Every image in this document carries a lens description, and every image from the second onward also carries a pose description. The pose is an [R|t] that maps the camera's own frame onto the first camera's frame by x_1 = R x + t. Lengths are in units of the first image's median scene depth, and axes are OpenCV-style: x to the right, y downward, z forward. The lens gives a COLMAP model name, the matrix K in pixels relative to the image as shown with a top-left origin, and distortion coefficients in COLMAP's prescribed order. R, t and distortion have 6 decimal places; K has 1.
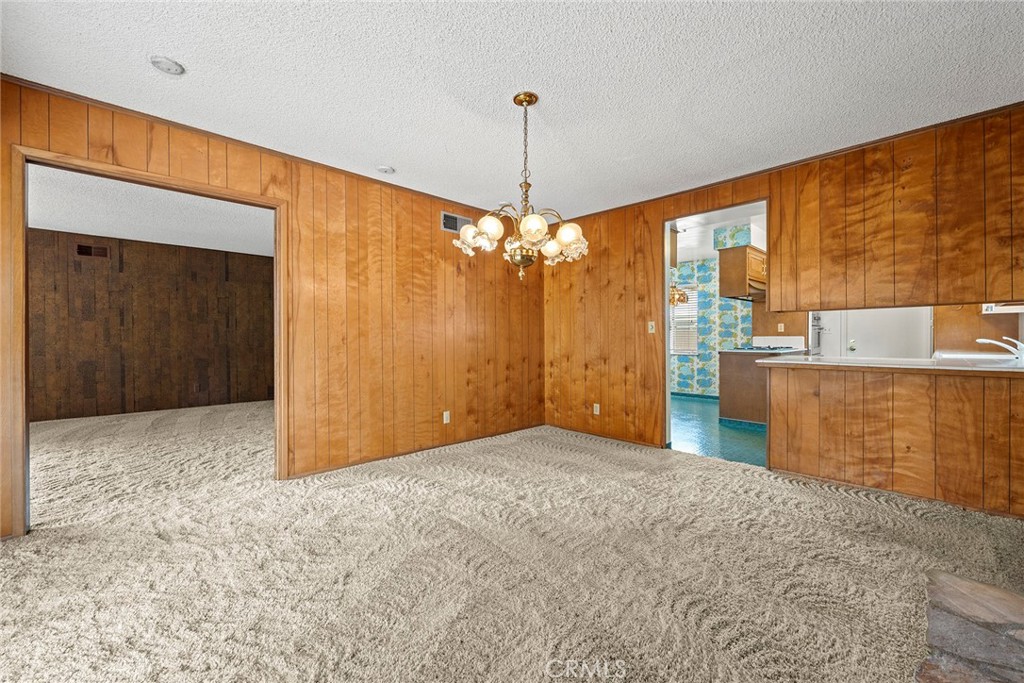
lens RADIAL K [[417.9, 0, 512.3], [0, 417.9, 334.1], [0, 0, 1]] dist [-0.002121, -0.000094]
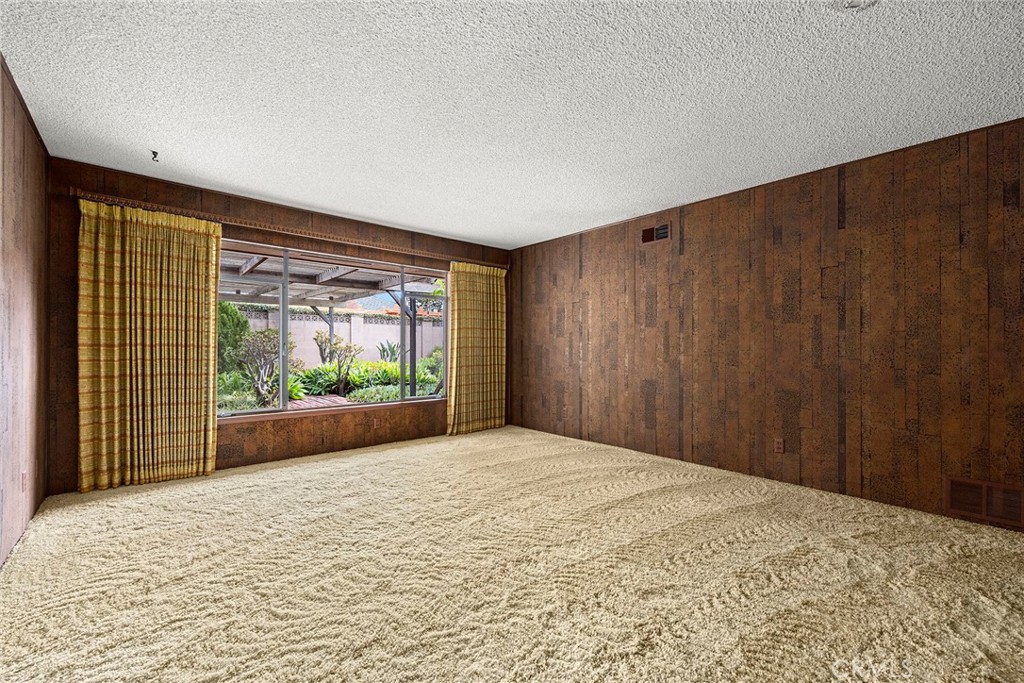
lens RADIAL K [[421.8, 0, 511.7], [0, 421.8, 350.3], [0, 0, 1]] dist [-0.001234, -0.000053]
pose [[-0.035512, 0.006887, -0.999346, -0.316694], [0.004037, 0.999969, 0.006748, 0.005634], [0.999361, -0.003795, -0.035539, 1.024445]]
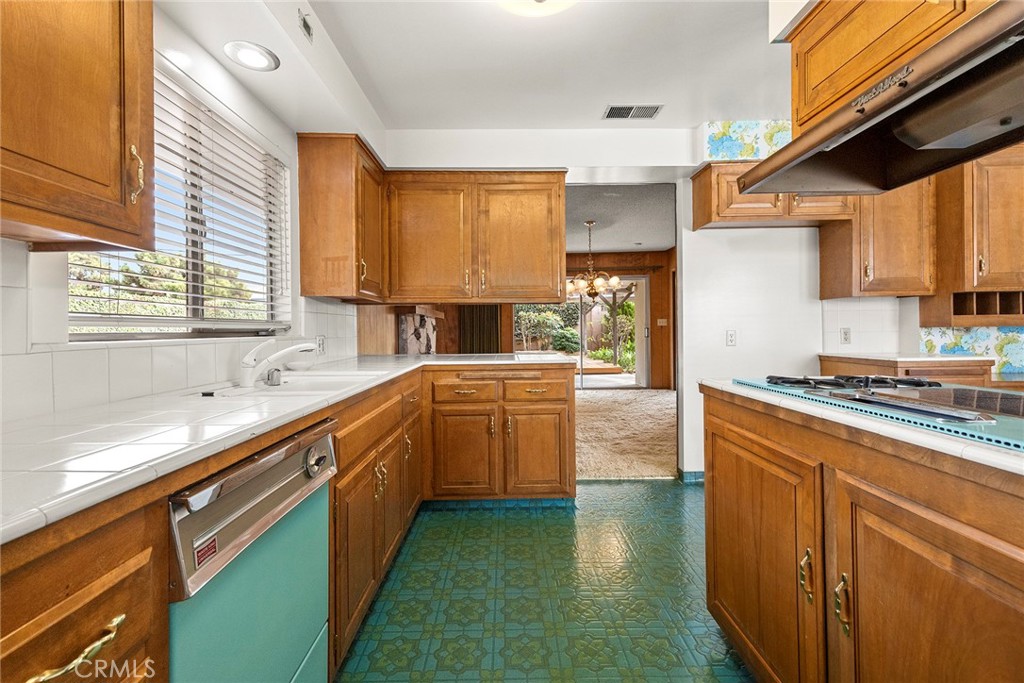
lens RADIAL K [[432.2, 0, 505.2], [0, 432.2, 331.7], [0, 0, 1]] dist [0.000363, 0.000194]
pose [[-0.699665, 0.011996, -0.714370, 1.113723], [0.020687, 0.999780, -0.003473, 0.008276], [0.714172, -0.017209, -0.699759, 1.269648]]
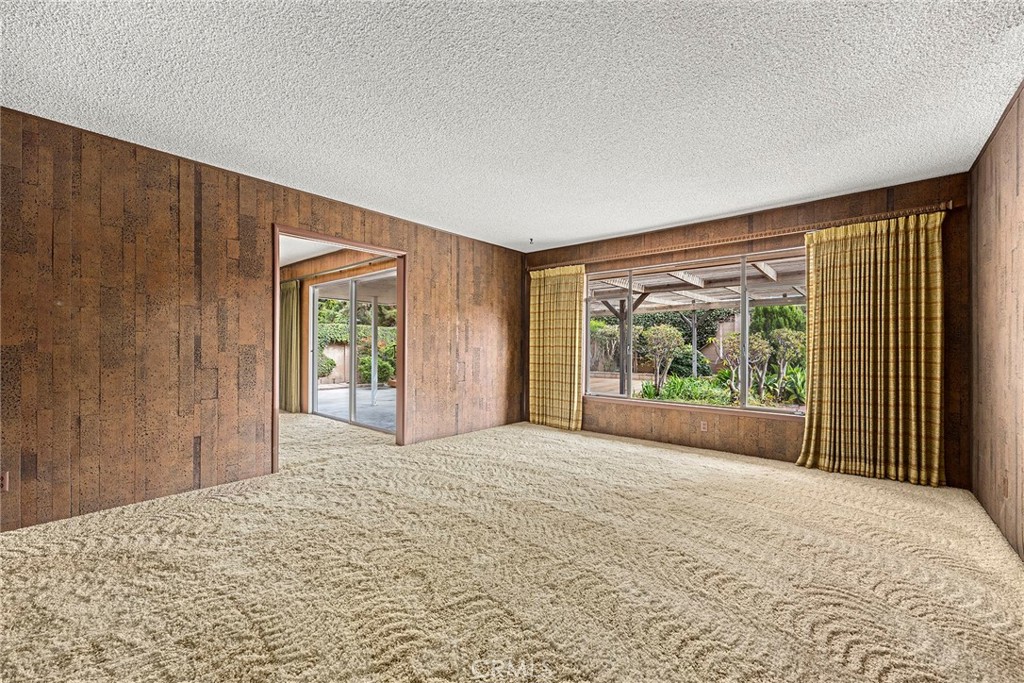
lens RADIAL K [[415.7, 0, 512.0], [0, 415.7, 341.5], [0, 0, 1]] dist [-0.015610, -0.000059]
pose [[-0.995469, -0.005483, -0.094929, -0.829302], [-0.003368, 0.999743, -0.022426, 0.013572], [0.095028, -0.022005, -0.995231, 1.639590]]
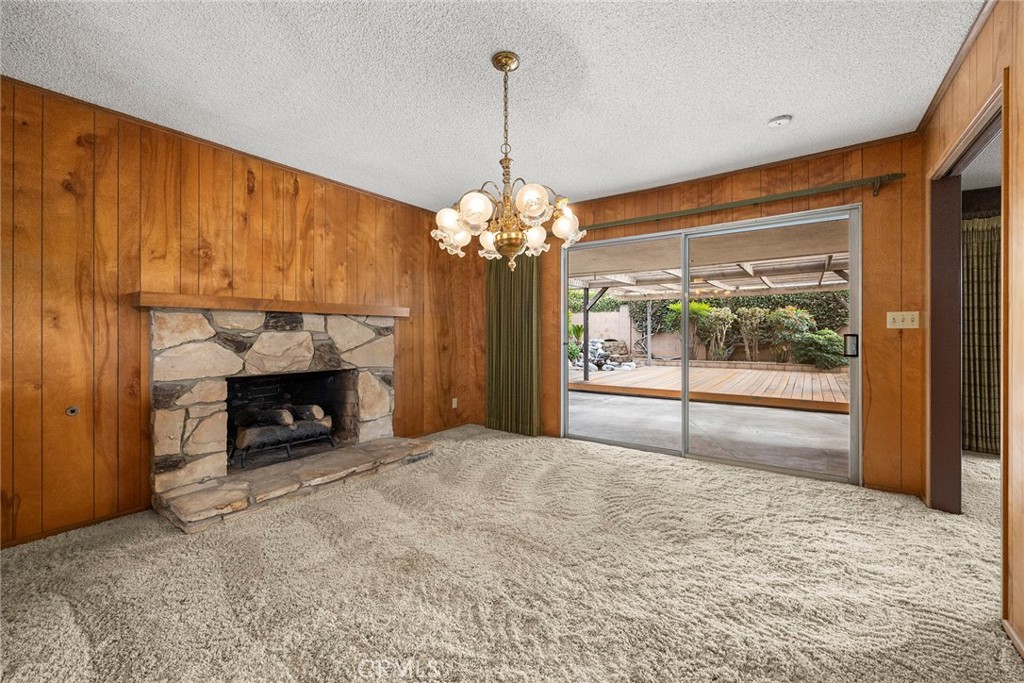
lens RADIAL K [[417.9, 0, 512.3], [0, 417.9, 334.1], [0, 0, 1]] dist [-0.002121, -0.000094]
pose [[-0.983318, 0.003074, -0.181867, 0.097479], [0.004101, 0.999978, -0.005271, -0.000274], [0.181847, -0.005929, -0.983309, 1.020972]]
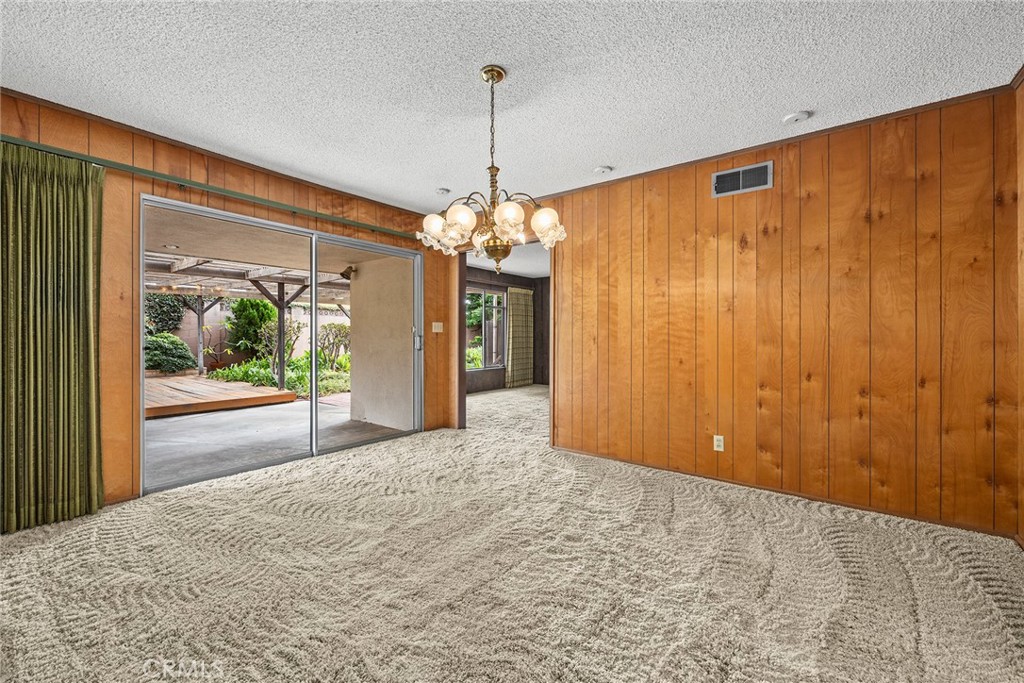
lens RADIAL K [[413.3, 0, 508.8], [0, 413.3, 337.0], [0, 0, 1]] dist [-0.002108, 0.000021]
pose [[0.141893, -0.001345, -0.989881, 0.515716], [0.005933, 0.999982, -0.000508, 0.004765], [0.989864, -0.005800, 0.141899, 0.504367]]
